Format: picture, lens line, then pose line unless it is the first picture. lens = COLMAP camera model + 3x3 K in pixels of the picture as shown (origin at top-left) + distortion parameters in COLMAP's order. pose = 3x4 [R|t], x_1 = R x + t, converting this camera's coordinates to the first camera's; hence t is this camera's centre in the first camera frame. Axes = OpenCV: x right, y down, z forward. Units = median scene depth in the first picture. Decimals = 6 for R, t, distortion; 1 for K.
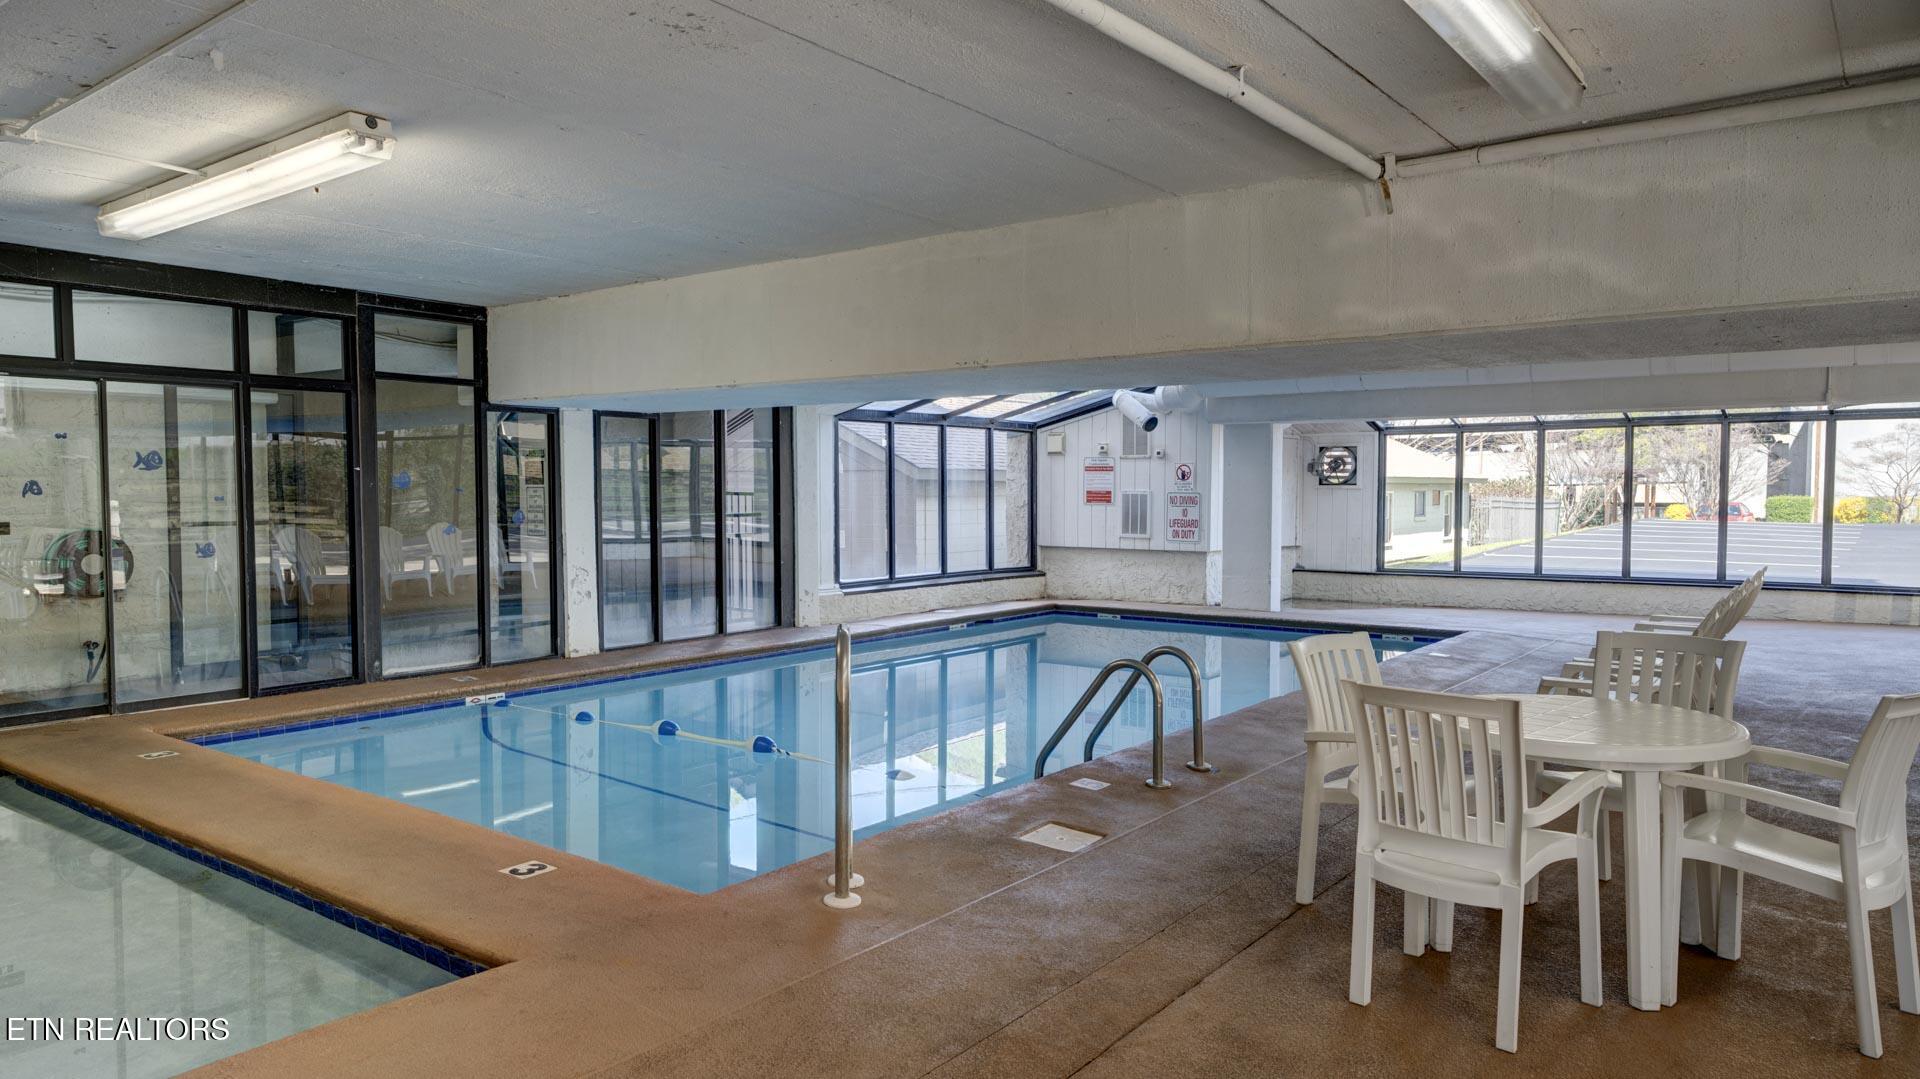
lens RADIAL K [[1233.3, 0, 960.0], [0, 1233.3, 539.5], [0, 0, 1]] dist [-0.003073, -0.000895]
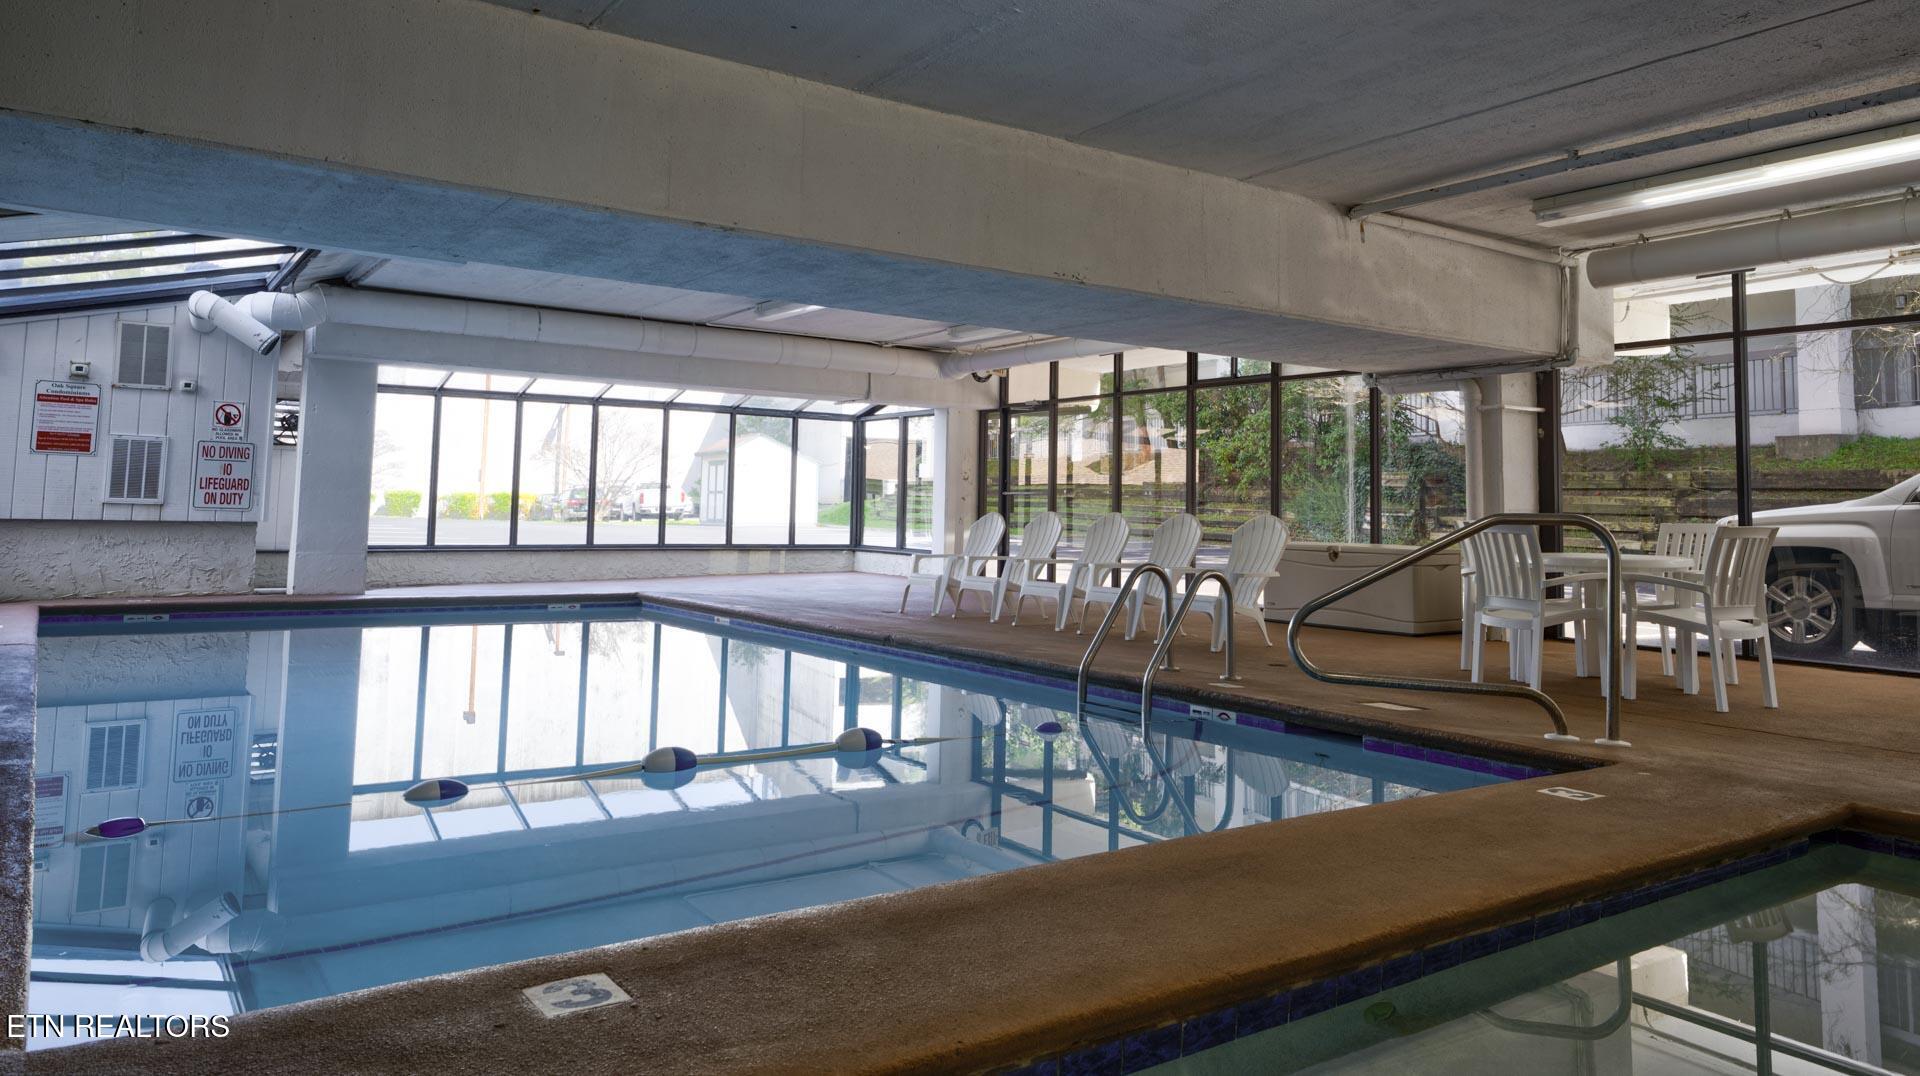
lens RADIAL K [[1259.6, 0, 960.0], [0, 1259.6, 538.0], [0, 0, 1]] dist [-0.004147, -0.002104]
pose [[0.315093, -0.015519, 0.948934, -0.384384], [0.012627, 0.999846, 0.012159, 0.015154], [-0.948977, 0.008151, 0.315240, 0.339019]]
